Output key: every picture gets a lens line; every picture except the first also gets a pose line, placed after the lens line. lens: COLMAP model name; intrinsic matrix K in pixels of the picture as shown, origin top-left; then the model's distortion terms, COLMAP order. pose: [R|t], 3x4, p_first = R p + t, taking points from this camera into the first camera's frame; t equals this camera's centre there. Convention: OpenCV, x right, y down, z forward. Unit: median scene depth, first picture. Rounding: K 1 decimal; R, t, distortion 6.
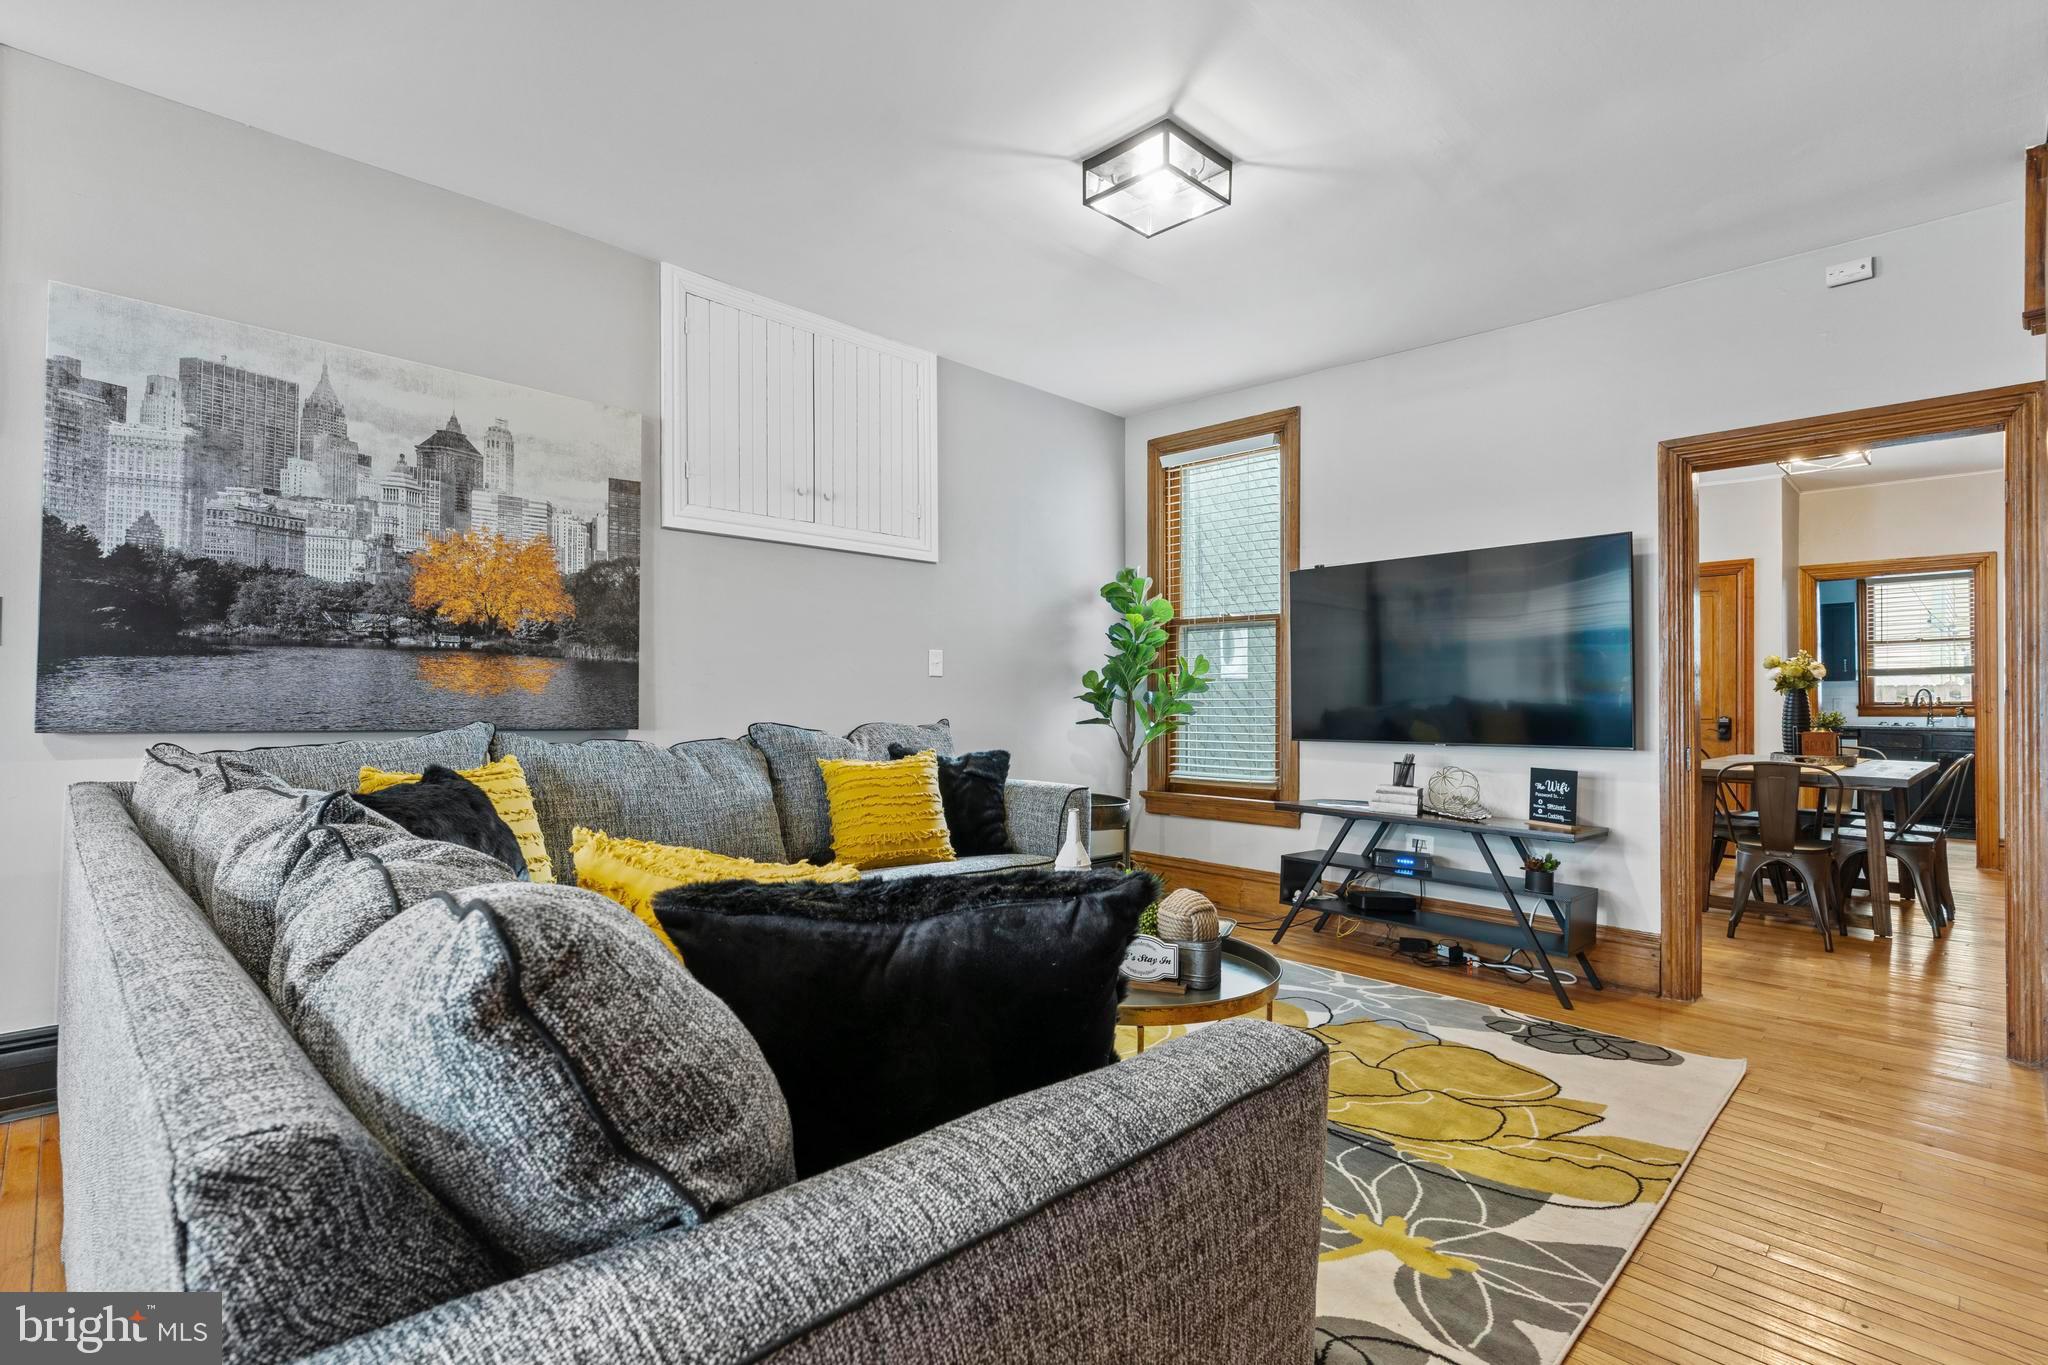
lens RADIAL K [[975.2, 0, 1026.3], [0, 975.2, 687.3], [0, 0, 1]] dist [0.000192, 0.001486]
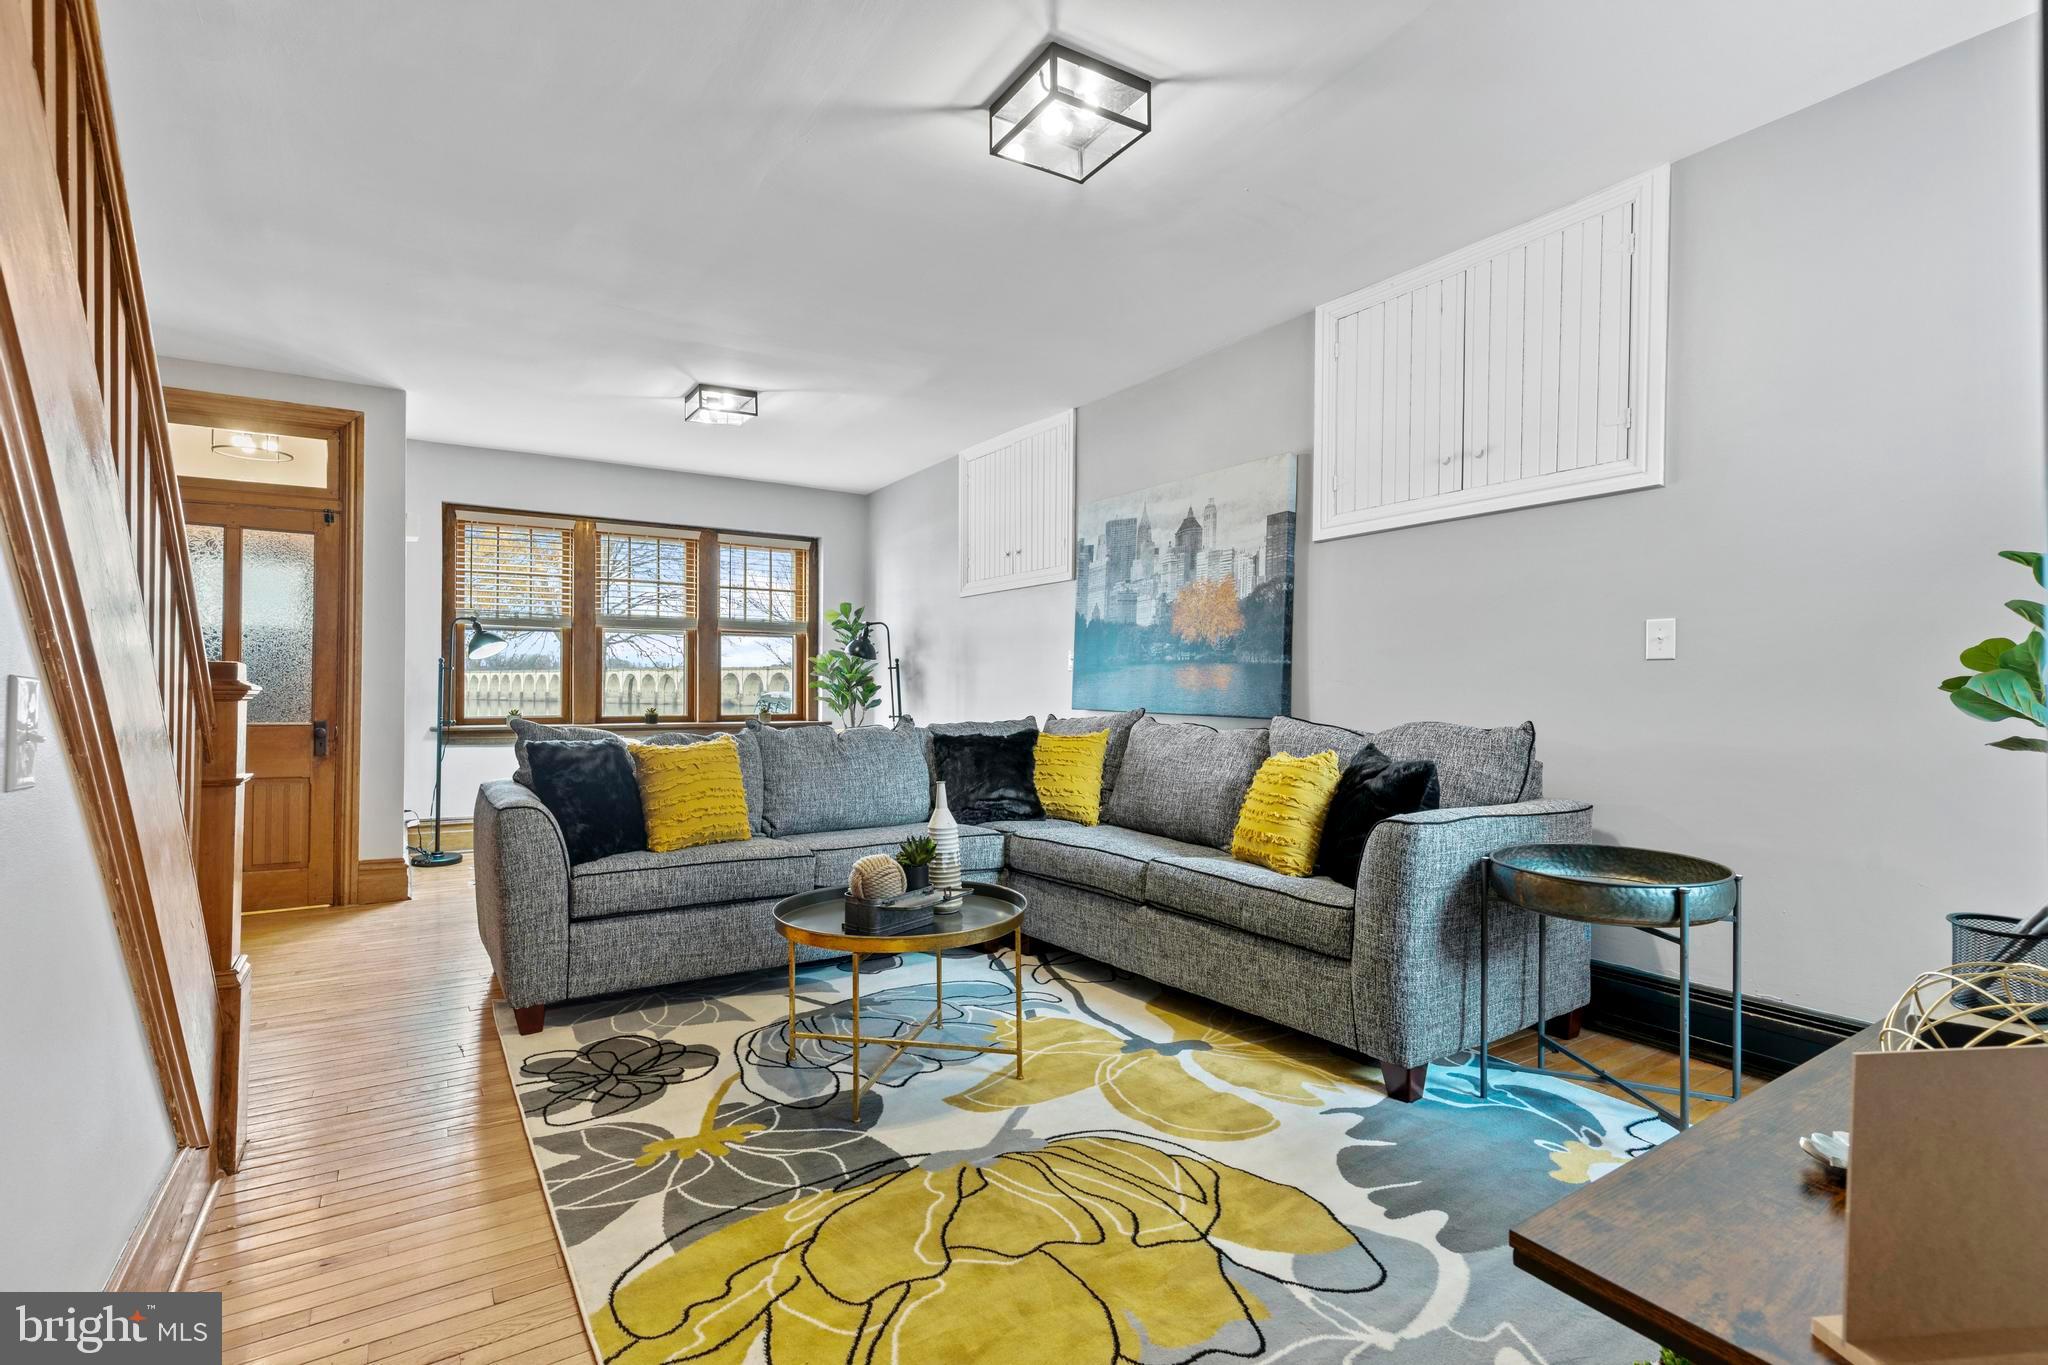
lens RADIAL K [[975.2, 0, 1016.1], [0, 975.2, 690.1], [0, 0, 1]] dist [0.000192, 0.001486]
pose [[-0.222794, -0.004918, -0.974853, 0.927408], [0.010088, 0.999922, -0.007350, 0.014346], [0.974813, -0.011471, -0.222727, 1.046086]]
